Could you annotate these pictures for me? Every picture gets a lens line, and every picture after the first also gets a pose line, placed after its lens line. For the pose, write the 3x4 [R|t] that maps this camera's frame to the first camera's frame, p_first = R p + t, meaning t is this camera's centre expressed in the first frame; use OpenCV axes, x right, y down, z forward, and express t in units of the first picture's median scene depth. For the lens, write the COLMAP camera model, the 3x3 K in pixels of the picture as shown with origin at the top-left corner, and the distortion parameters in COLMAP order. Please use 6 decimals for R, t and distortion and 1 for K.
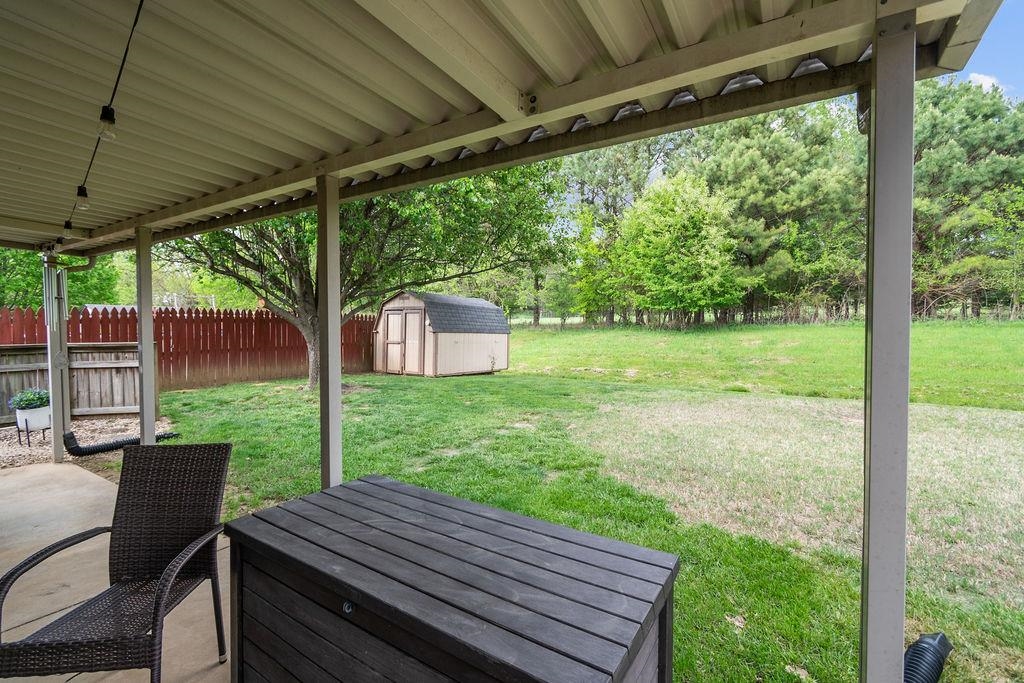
lens RADIAL K [[438.4, 0, 512.0], [0, 438.4, 341.5], [0, 0, 1]] dist [0.000182, -0.000093]
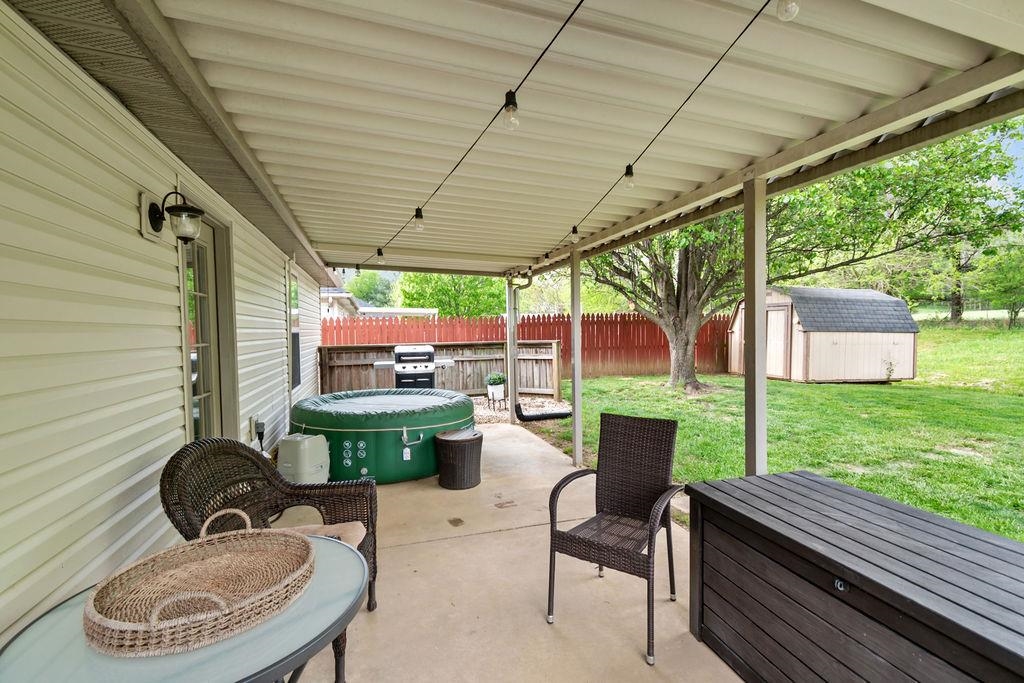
lens RADIAL K [[445.4, 0, 512.0], [0, 445.4, 341.5], [0, 0, 1]] dist [0.002348, -0.003787]
pose [[0.761777, 0.004070, -0.647827, -0.072609], [-0.007512, 0.999969, -0.002551, 0.008538], [0.647796, 0.006810, 0.761783, -0.081175]]
